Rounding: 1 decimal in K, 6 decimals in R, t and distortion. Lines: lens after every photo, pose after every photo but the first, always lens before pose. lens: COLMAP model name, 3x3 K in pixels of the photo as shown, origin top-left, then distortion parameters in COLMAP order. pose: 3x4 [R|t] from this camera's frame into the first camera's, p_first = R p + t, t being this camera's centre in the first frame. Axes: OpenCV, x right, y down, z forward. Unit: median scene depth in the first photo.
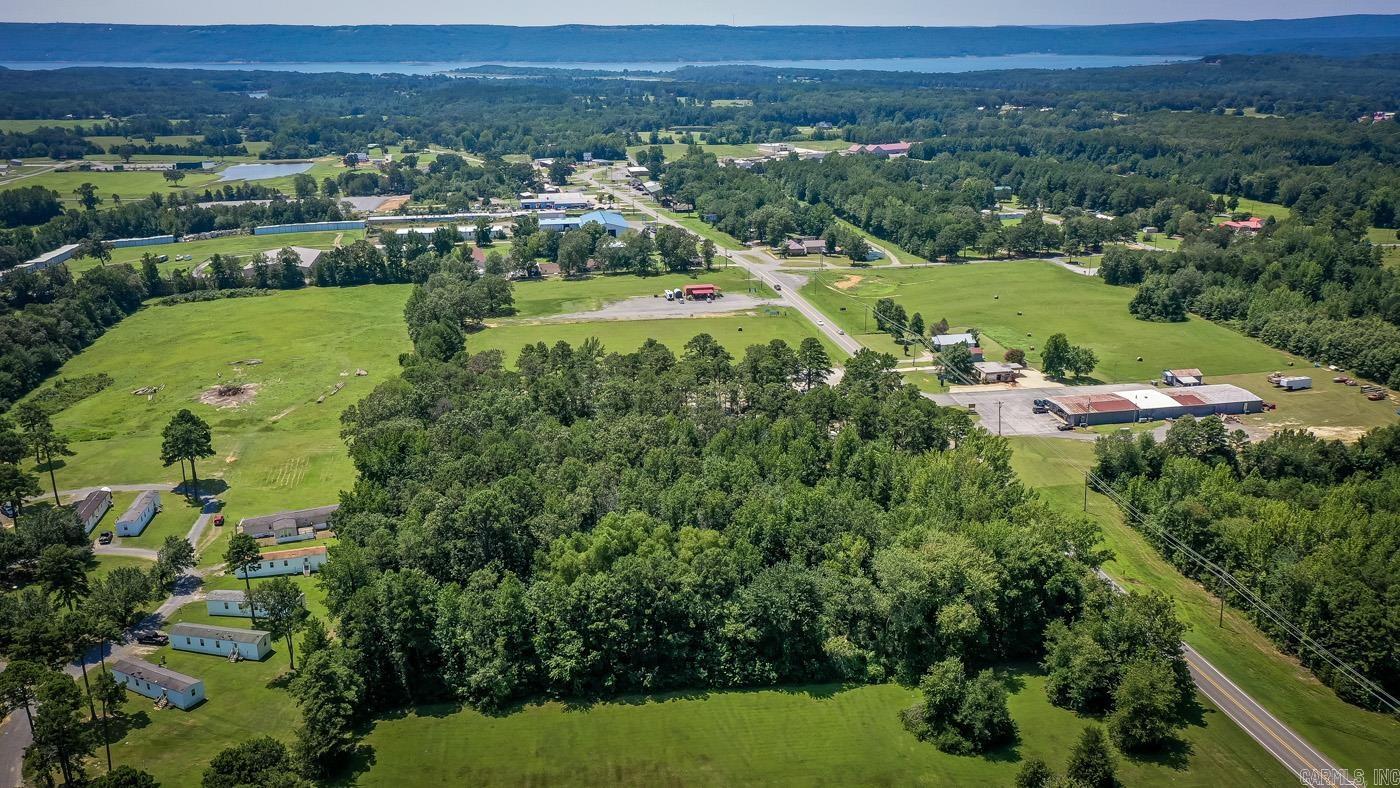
lens RADIAL K [[1106.1, 0, 700.0], [0, 1106.1, 394.0], [0, 0, 1]] dist [0.027601, 0.005527]
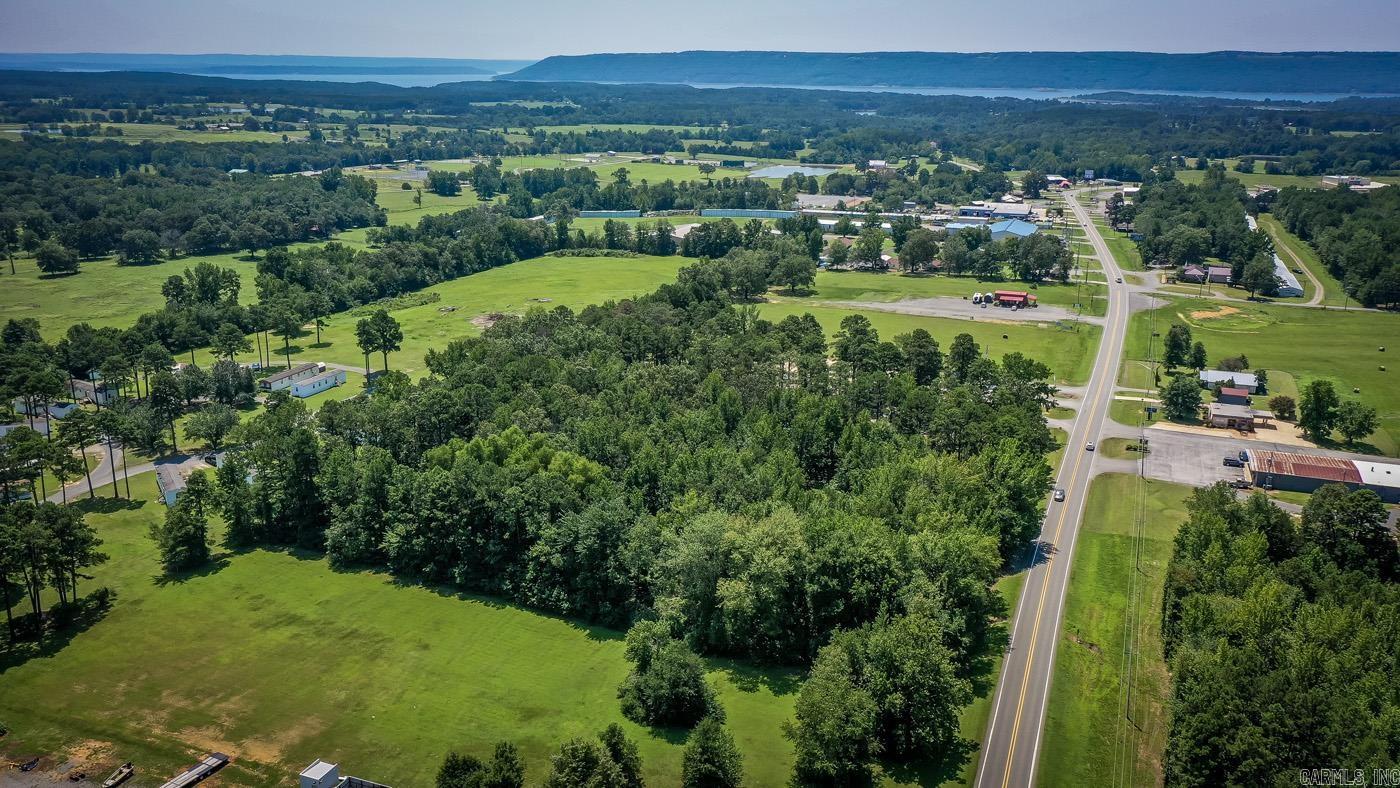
lens RADIAL K [[1106.1, 0, 700.0], [0, 1106.1, 394.0], [0, 0, 1]] dist [0.027601, 0.005527]
pose [[0.853254, 0.161798, -0.495760, 0.249306], [-0.173549, 0.984565, 0.022631, 0.009779], [0.491770, 0.066729, 0.868164, 0.075174]]
